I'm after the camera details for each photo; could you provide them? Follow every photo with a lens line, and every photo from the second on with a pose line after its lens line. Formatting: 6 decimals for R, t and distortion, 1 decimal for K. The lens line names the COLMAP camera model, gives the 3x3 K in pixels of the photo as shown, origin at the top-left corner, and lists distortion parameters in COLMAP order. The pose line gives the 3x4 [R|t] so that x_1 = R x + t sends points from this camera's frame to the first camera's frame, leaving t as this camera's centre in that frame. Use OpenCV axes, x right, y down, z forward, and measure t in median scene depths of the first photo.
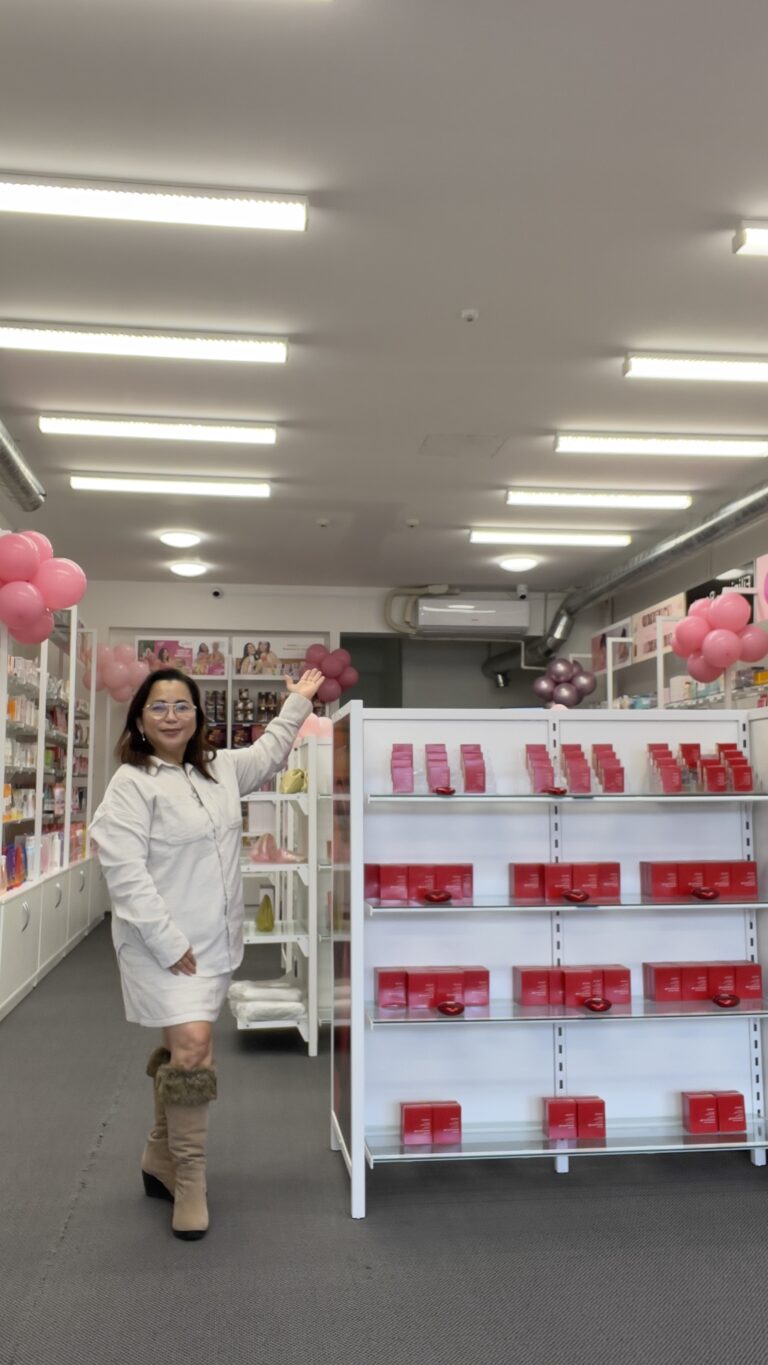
lens RADIAL K [[1211.0, 0, 379.7], [0, 1211.0, 681.8], [0, 0, 1]] dist [0.049646, 0.003111]
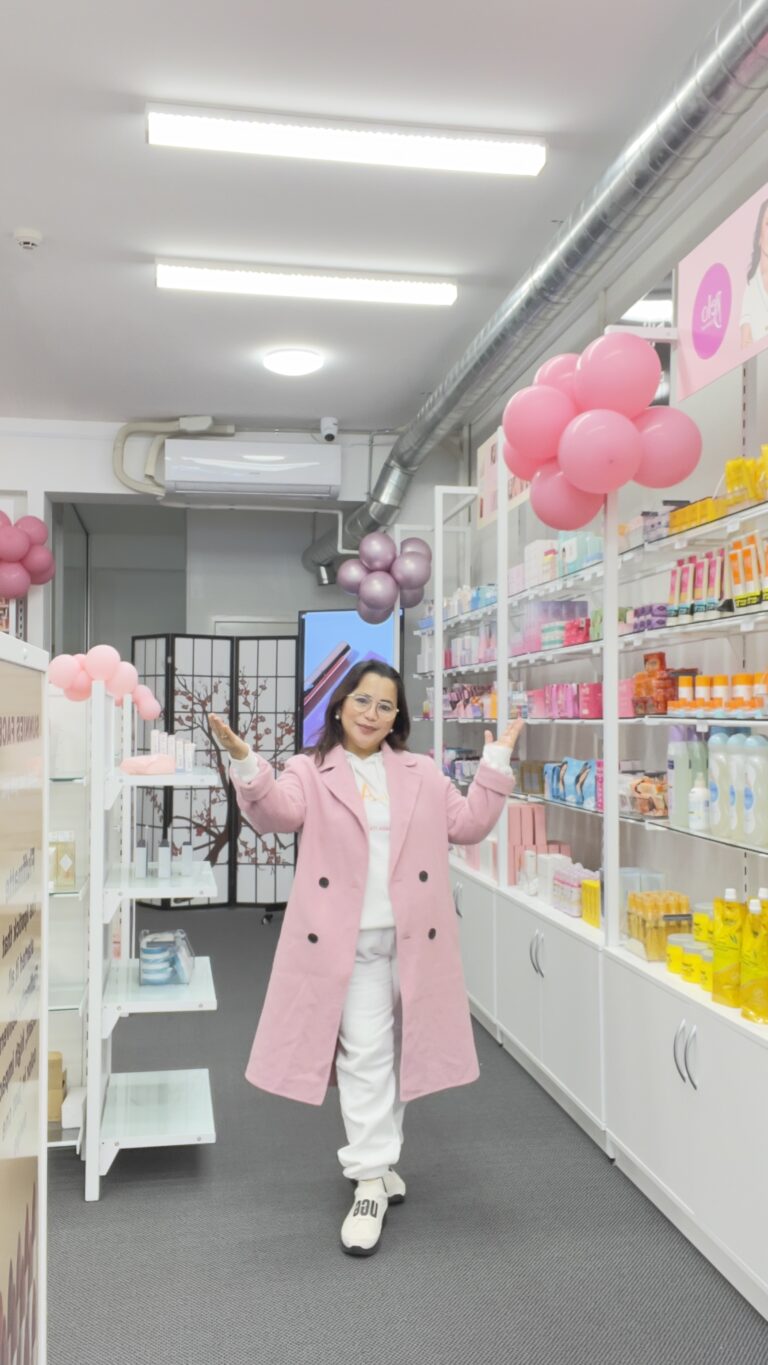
lens RADIAL K [[1188.7, 0, 384.0], [0, 1188.7, 682.5], [0, 0, 1]] dist [-0.105290, 0.001023]
pose [[0.999044, 0.002654, 0.043625, 0.150675], [-0.005488, 0.997872, 0.064977, 0.022720], [-0.043360, -0.065154, 0.996933, 0.464916]]
